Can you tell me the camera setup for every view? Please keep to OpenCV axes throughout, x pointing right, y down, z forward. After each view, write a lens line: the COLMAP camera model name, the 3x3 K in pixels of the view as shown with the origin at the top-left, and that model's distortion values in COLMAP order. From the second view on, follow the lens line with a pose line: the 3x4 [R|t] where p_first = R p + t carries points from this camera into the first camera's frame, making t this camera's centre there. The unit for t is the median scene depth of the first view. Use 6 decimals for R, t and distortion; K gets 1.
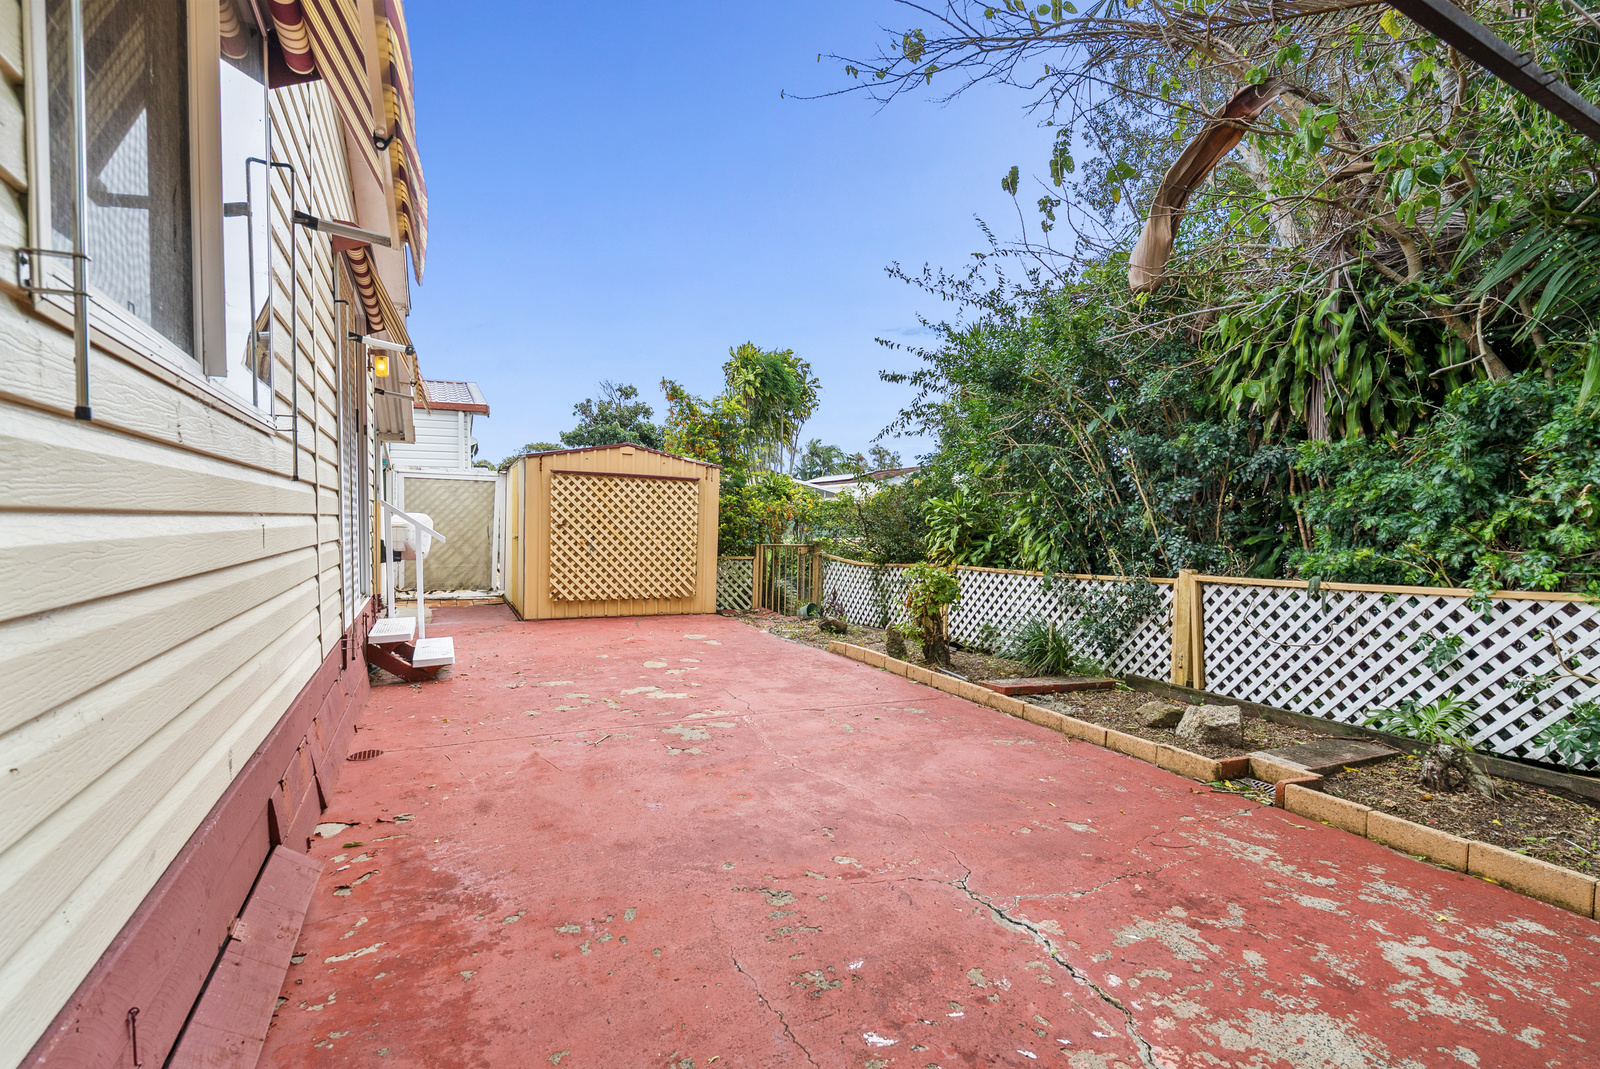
lens RADIAL K [[738.4, 0, 800.0], [0, 738.4, 534.5], [0, 0, 1]] dist [-0.001151, -0.000146]
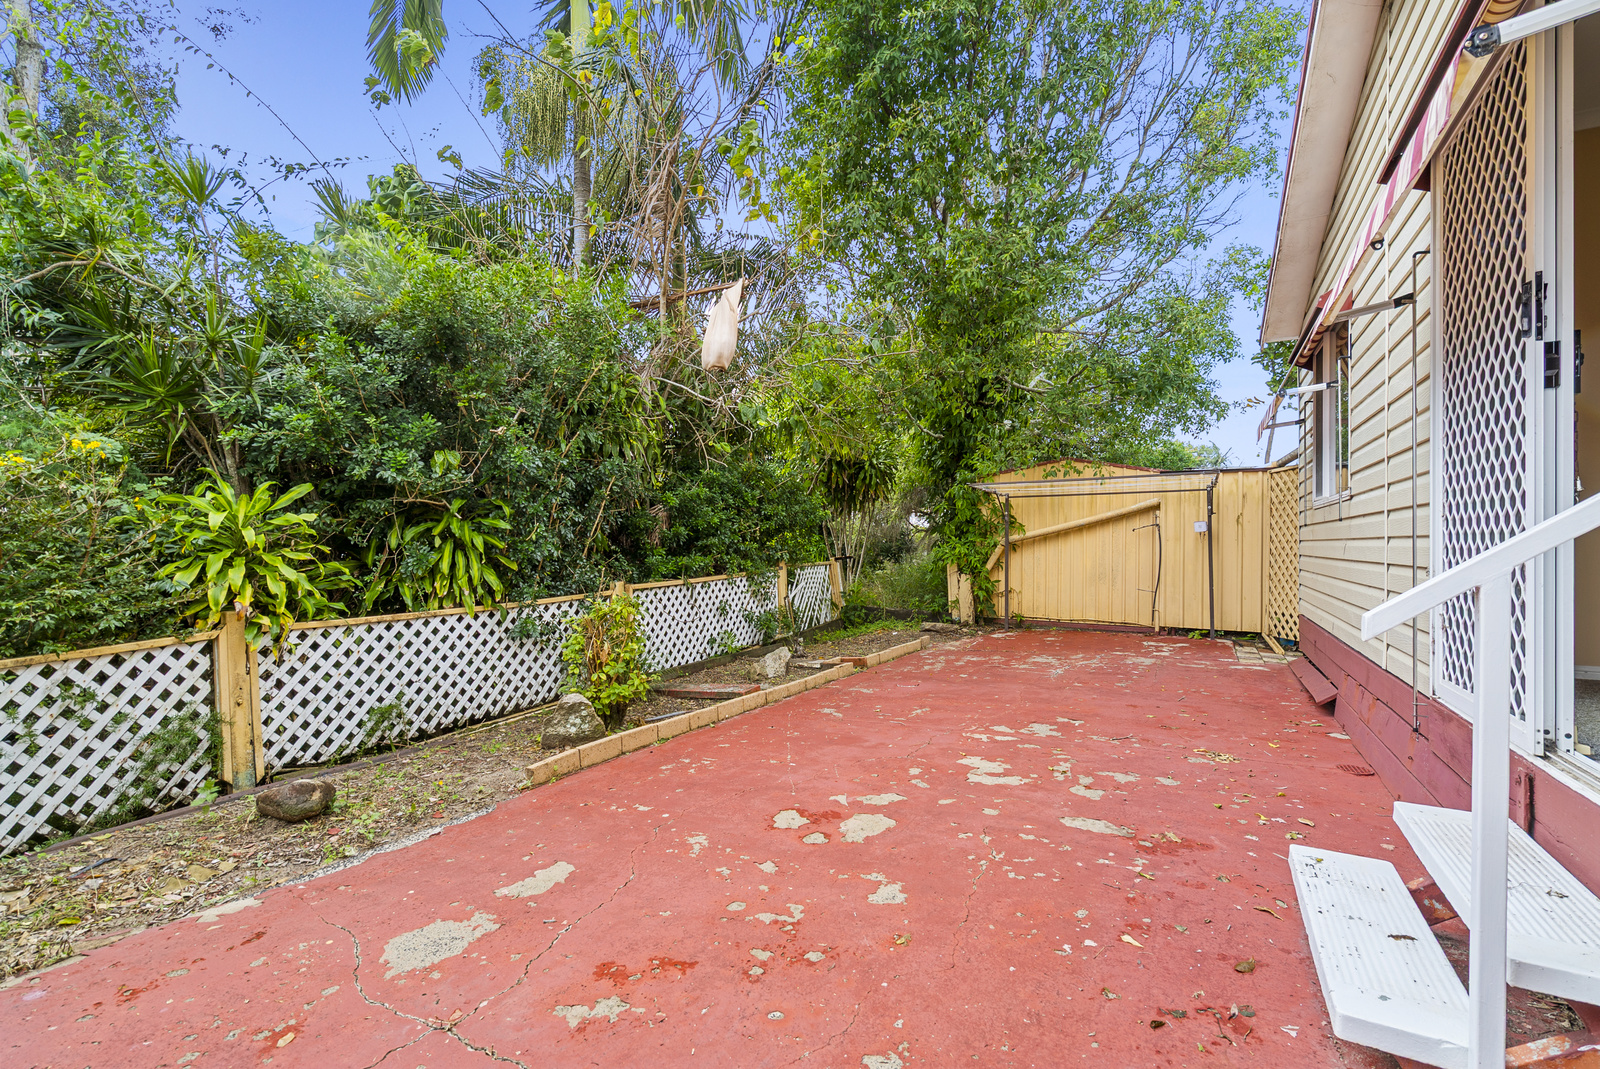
lens RADIAL K [[738.4, 0, 800.0], [0, 738.4, 534.5], [0, 0, 1]] dist [-0.001151, -0.000146]
pose [[-0.574399, 0.007084, 0.818545, -0.703967], [0.015491, 0.999878, 0.002217, -0.032773], [-0.818429, 0.013953, -0.574438, 1.582231]]
